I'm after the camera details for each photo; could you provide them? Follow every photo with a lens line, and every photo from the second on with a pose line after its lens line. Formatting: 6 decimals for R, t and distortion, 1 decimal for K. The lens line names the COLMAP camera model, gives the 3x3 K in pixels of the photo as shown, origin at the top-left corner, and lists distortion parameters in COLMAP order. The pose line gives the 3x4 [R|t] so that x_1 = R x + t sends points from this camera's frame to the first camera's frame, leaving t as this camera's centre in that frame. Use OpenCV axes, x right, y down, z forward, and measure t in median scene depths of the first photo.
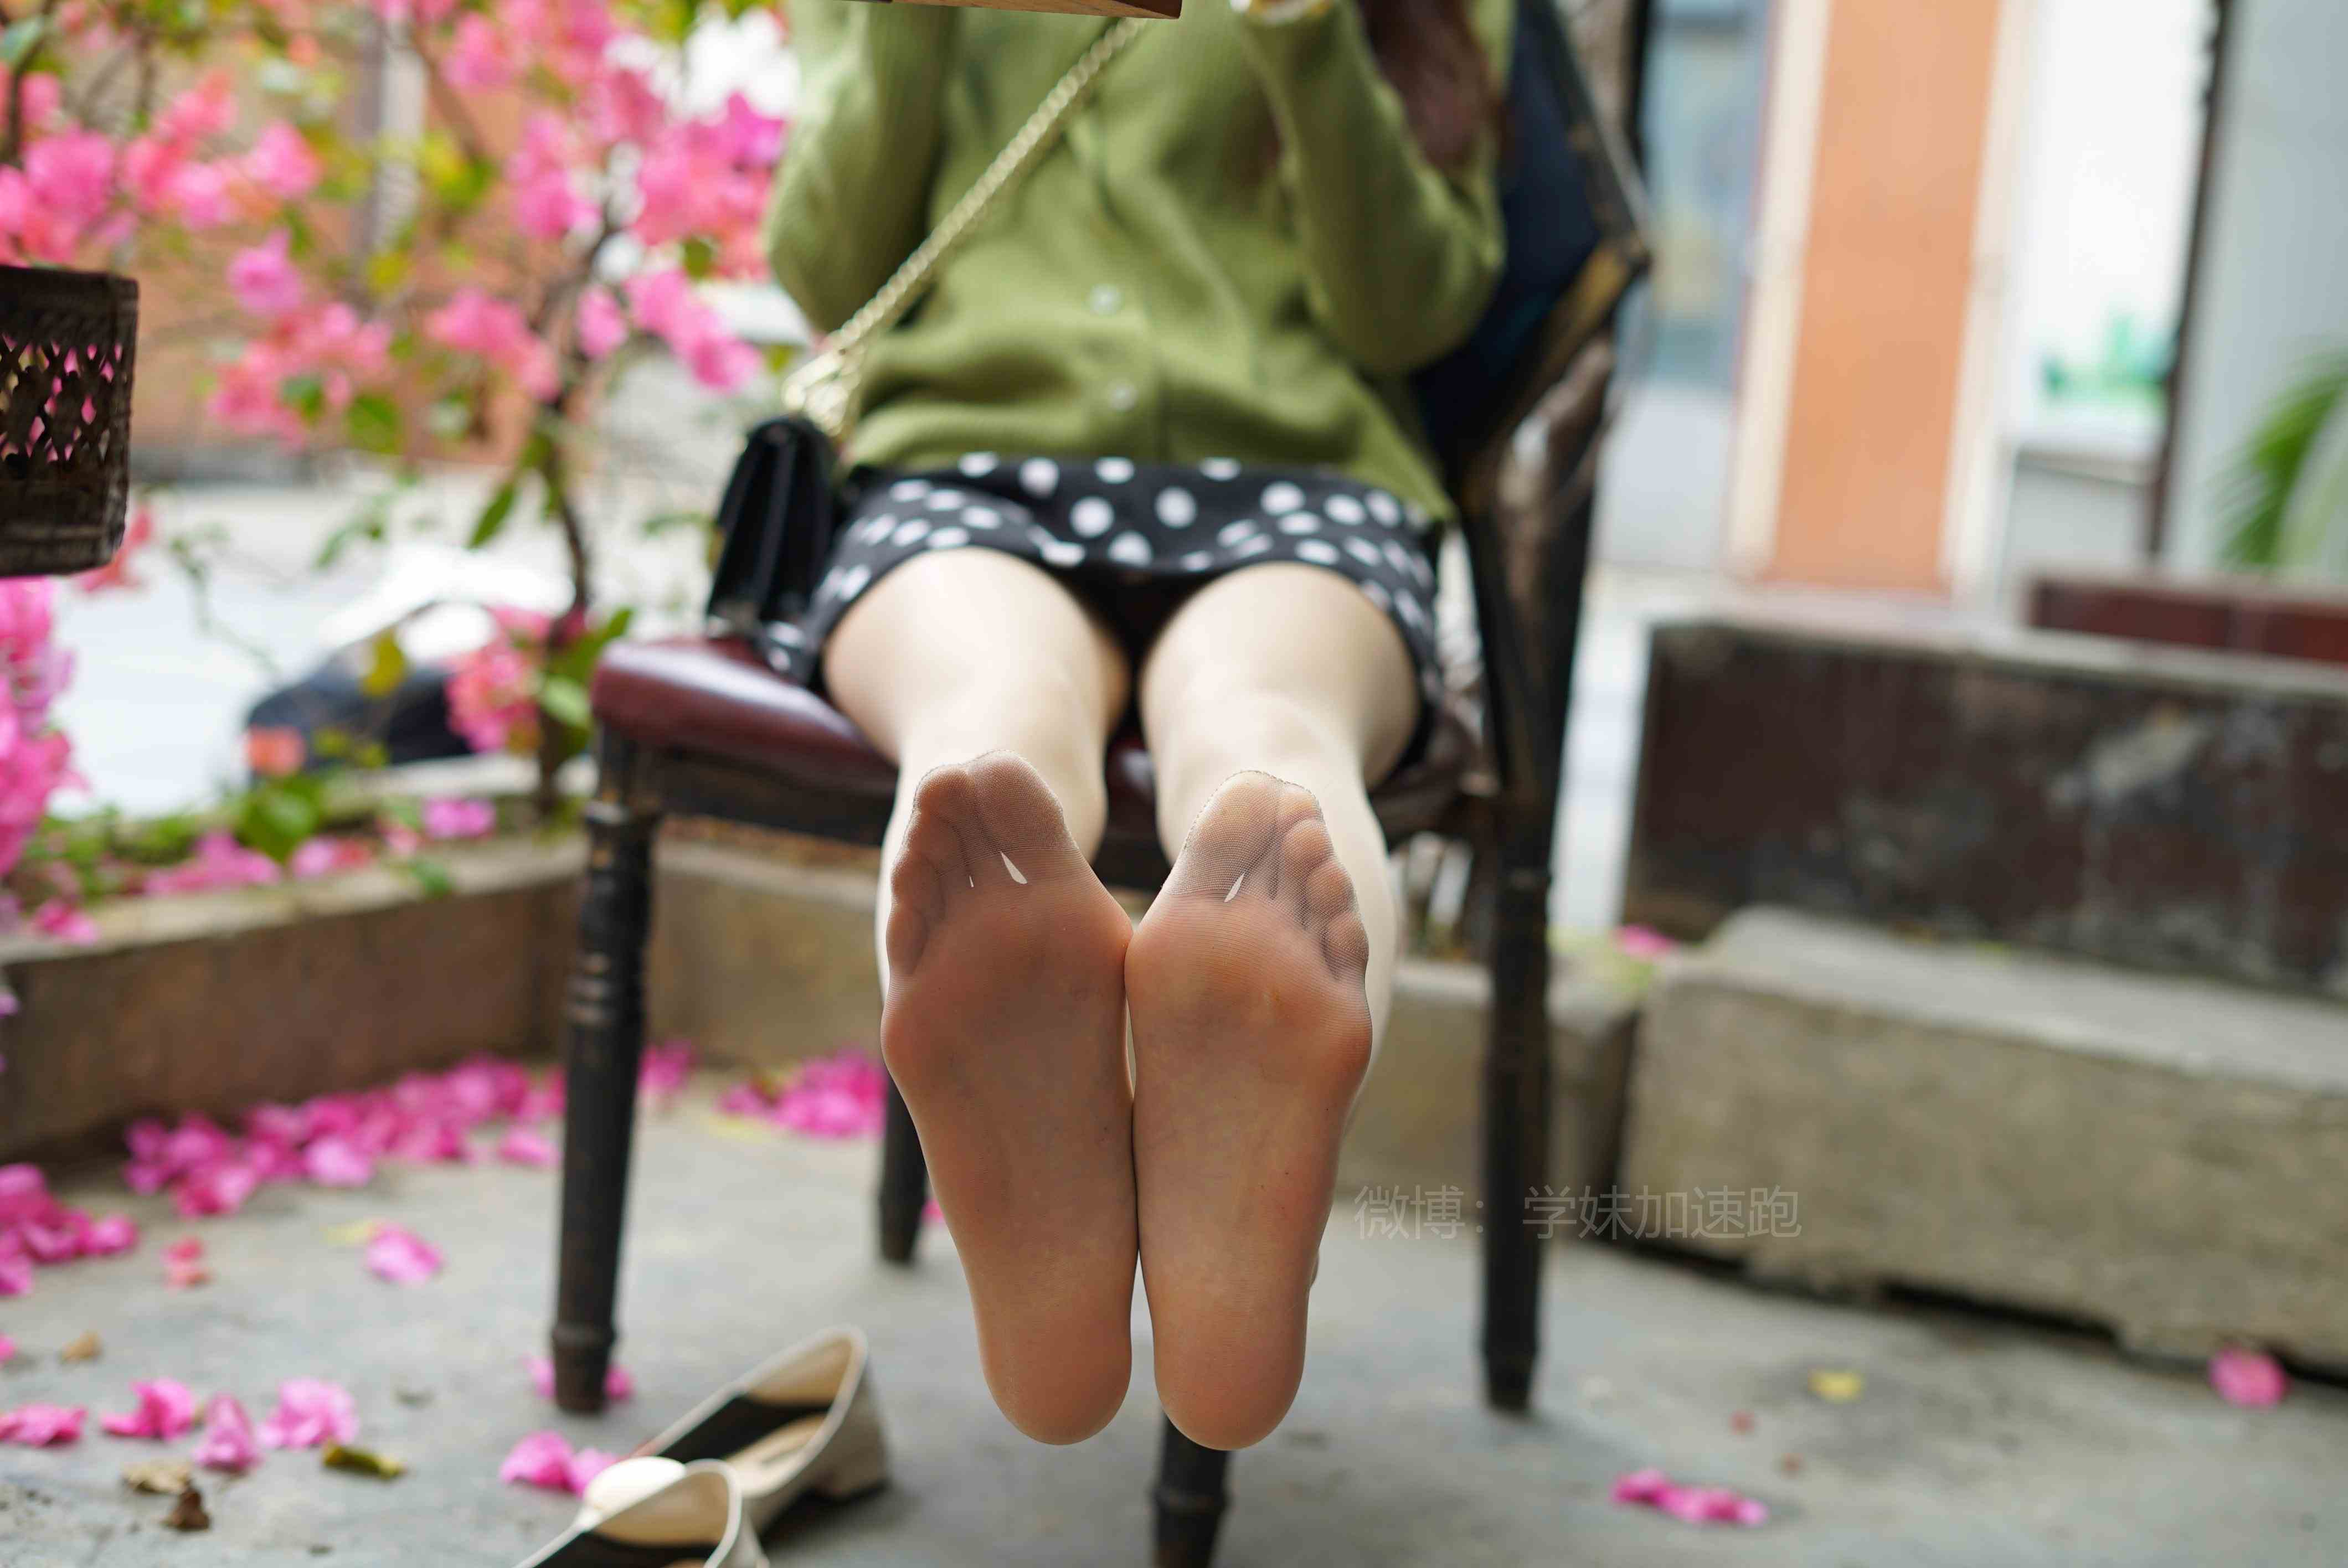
lens RADIAL K [[3429.8, 0, 1174.0], [0, 3429.8, 784.0], [0, 0, 1]] dist [-0.032612, -0.000203]
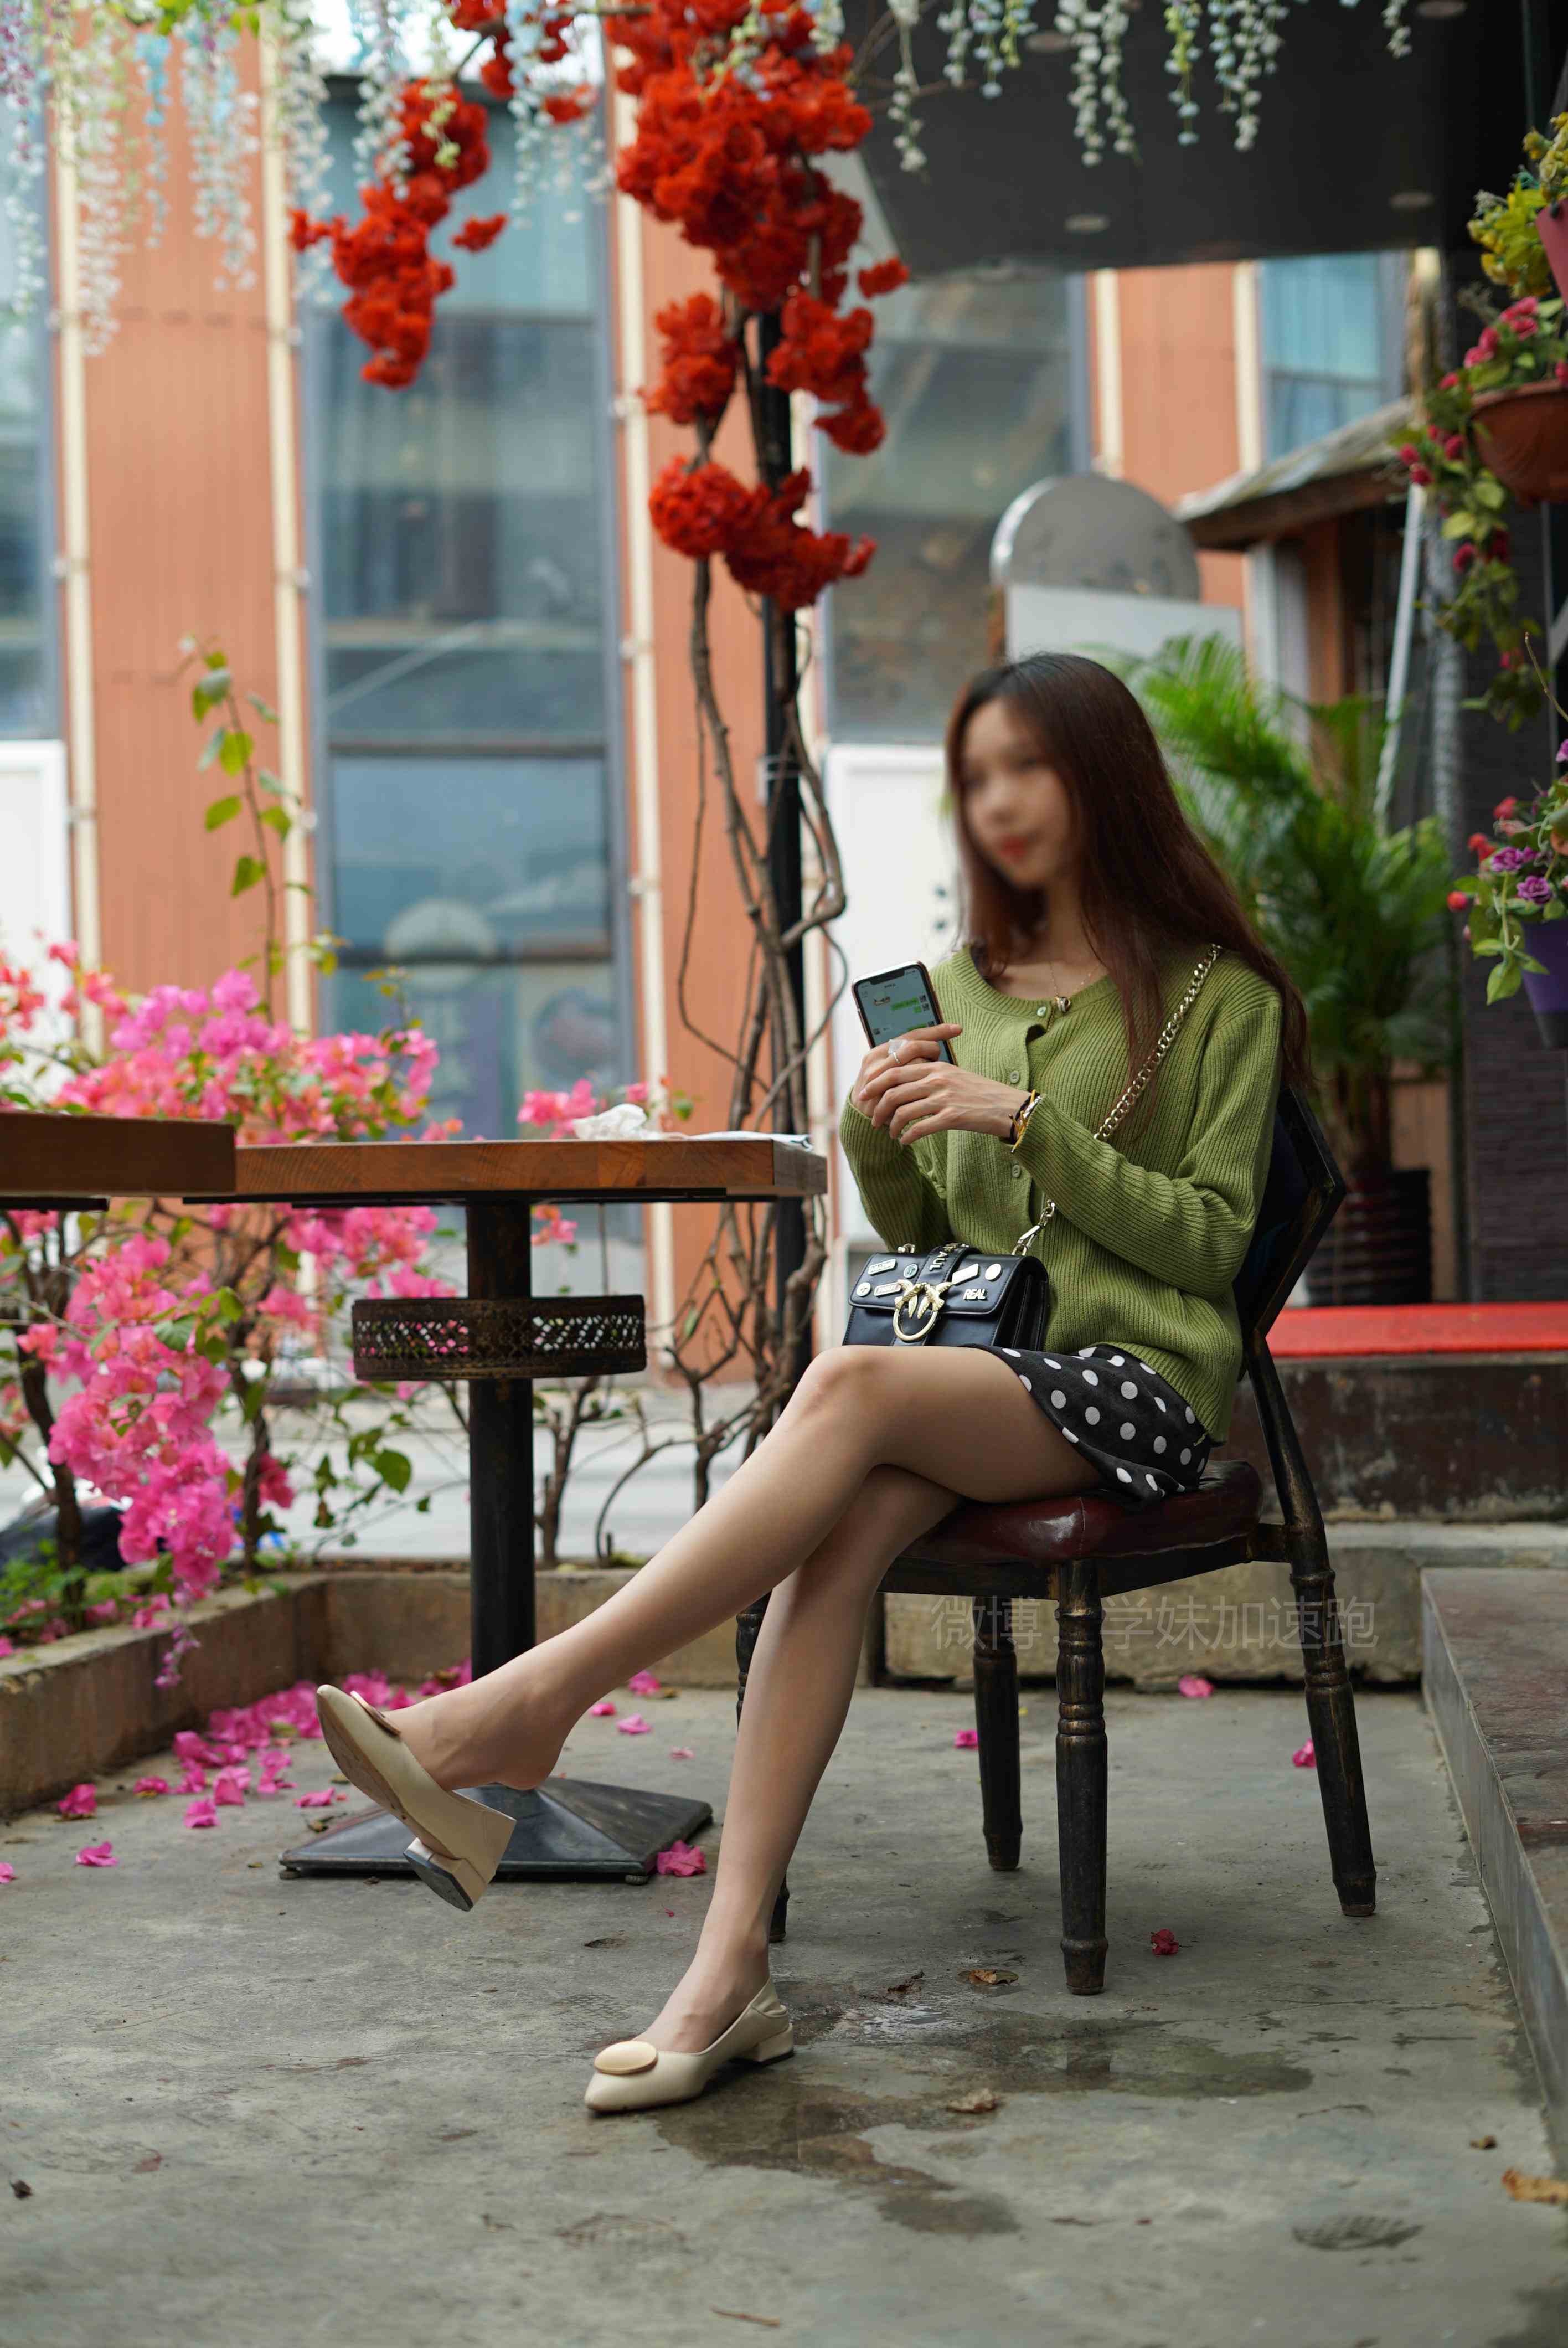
lens RADIAL K [[3408.4, 0, 784.0], [0, 3408.4, 1174.0], [0, 0, 1]] dist [-0.022223, -0.025484]
pose [[0.961463, -0.113480, 0.250421, -0.376683], [0.145270, 0.982999, -0.112296, 0.052695], [-0.233420, 0.144347, 0.961602, -0.905844]]
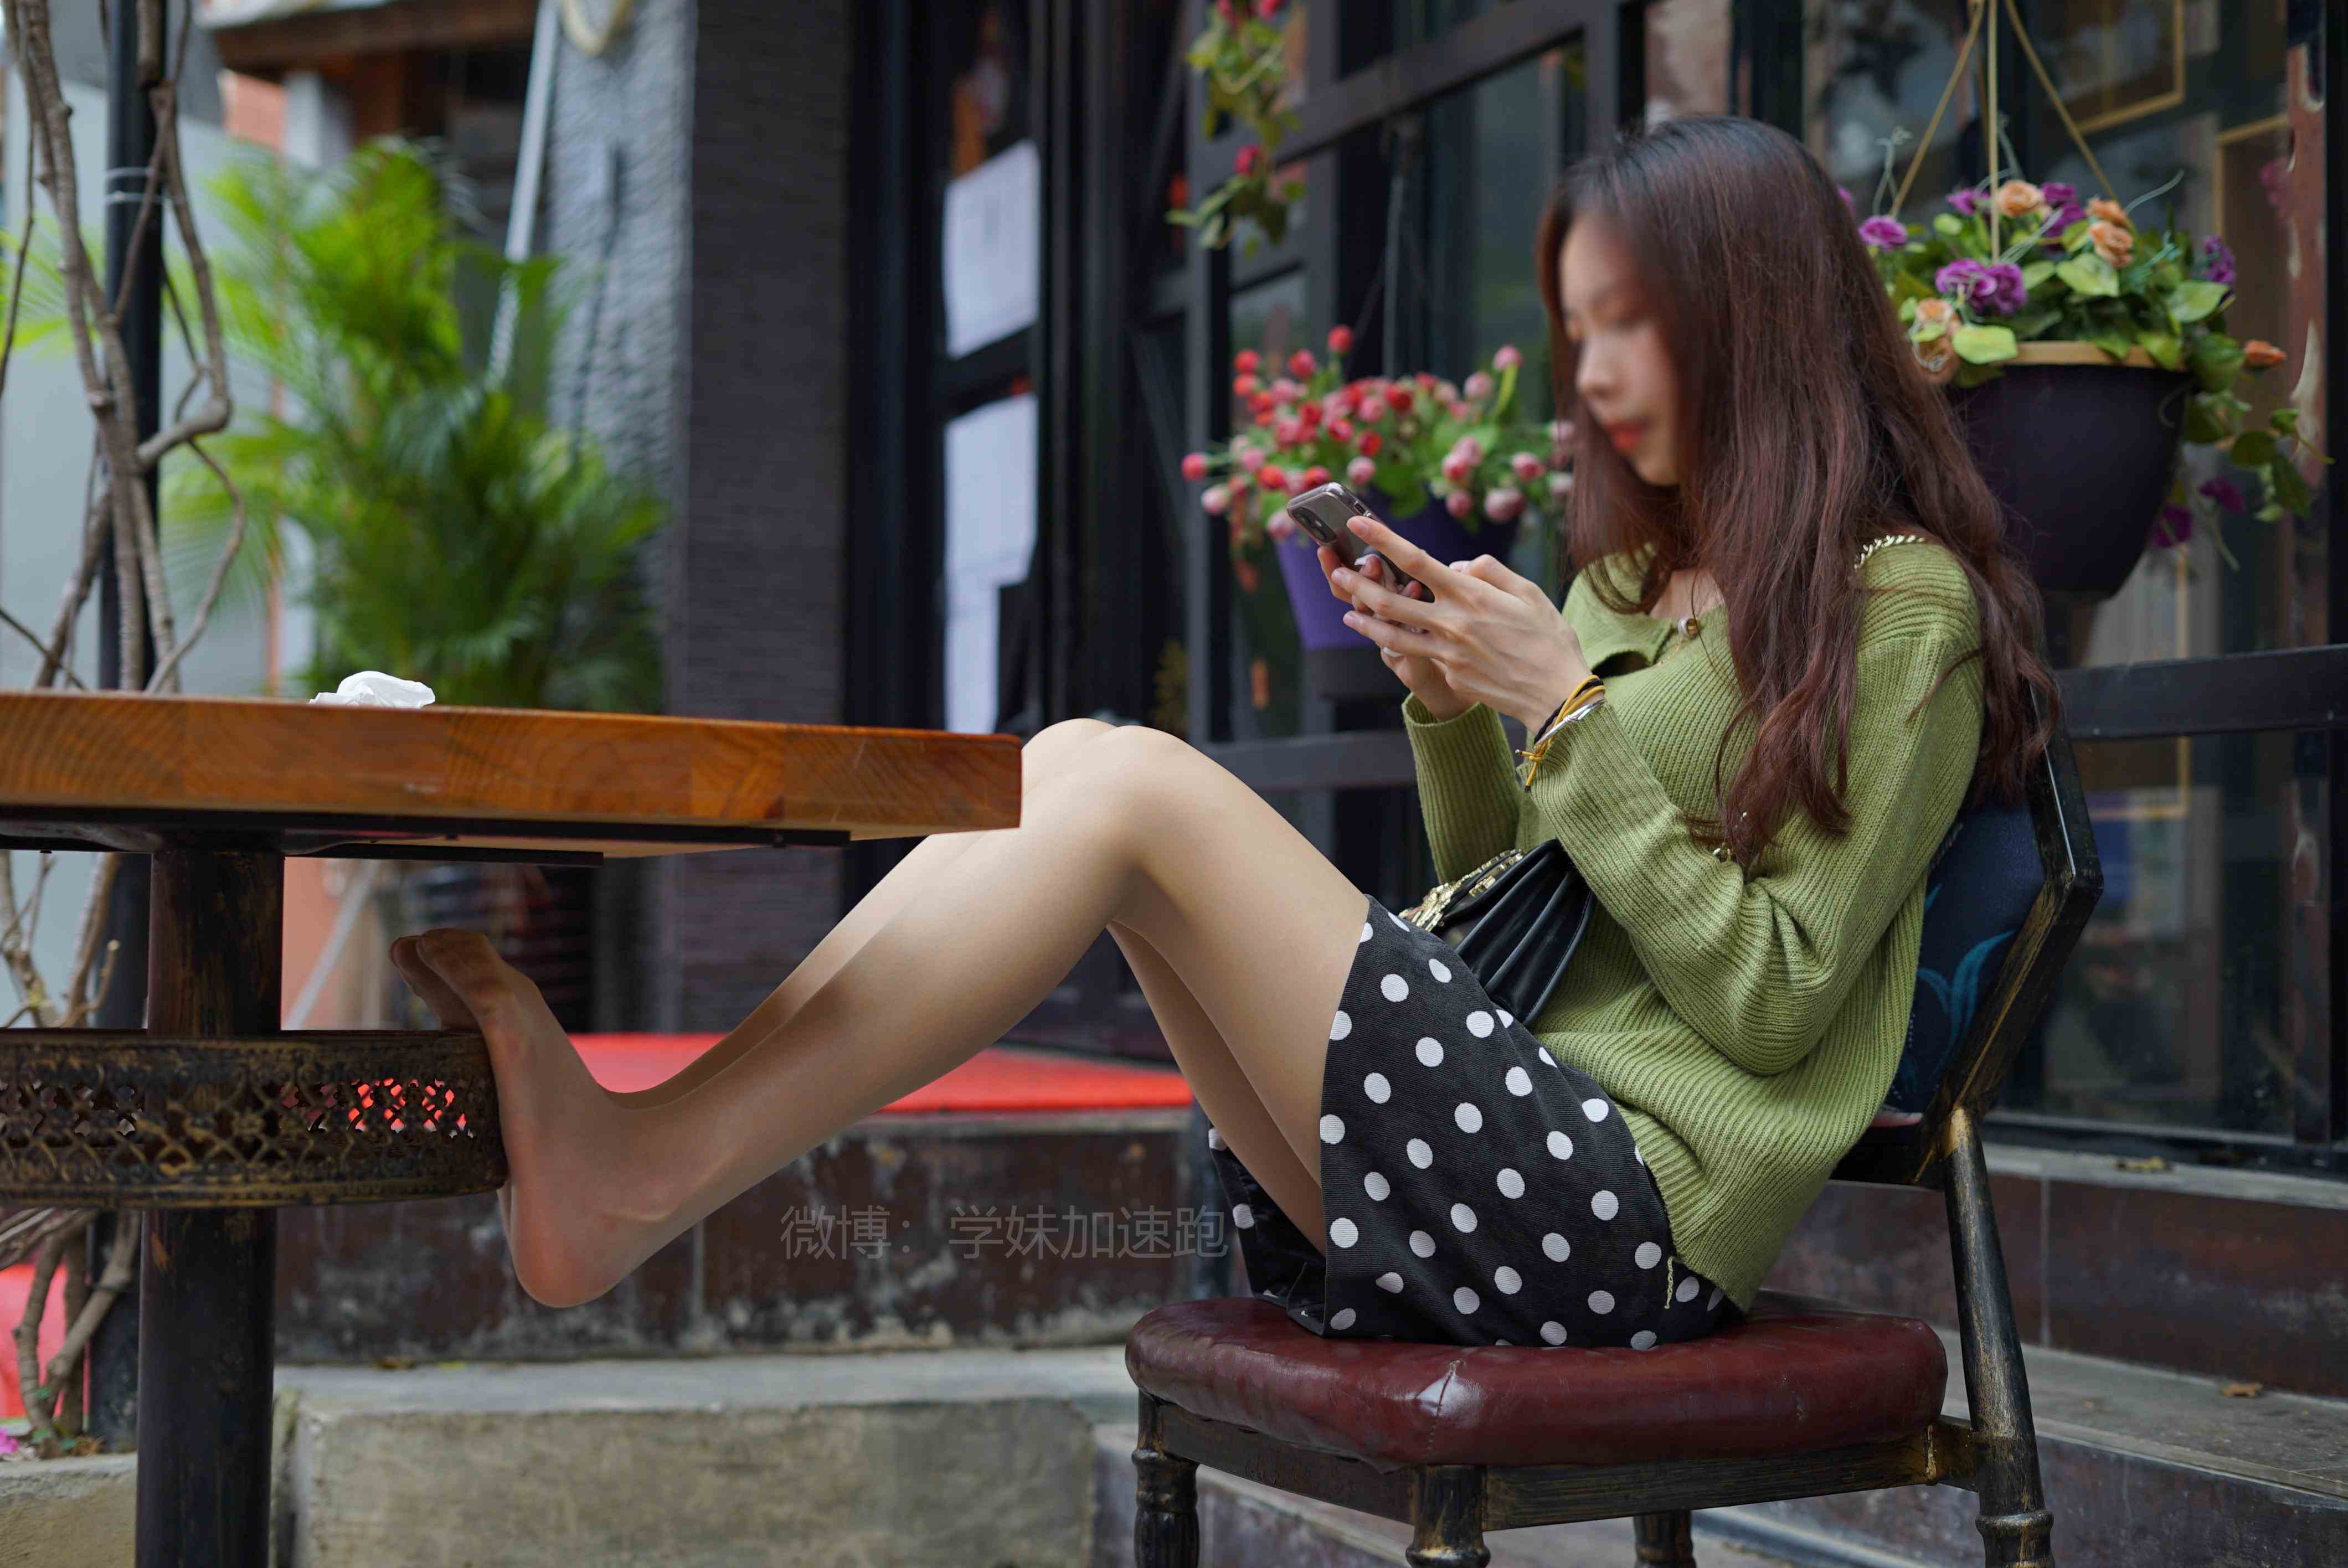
lens RADIAL K [[3426.0, 0, 1174.0], [0, 3426.0, 784.0], [0, 0, 1]] dist [-0.033397, -0.000012]
pose [[0.690245, -0.057819, 0.721262, -0.514474], [0.144780, 0.987681, -0.059378, -0.054756], [-0.708943, 0.145410, 0.690113, -0.136124]]
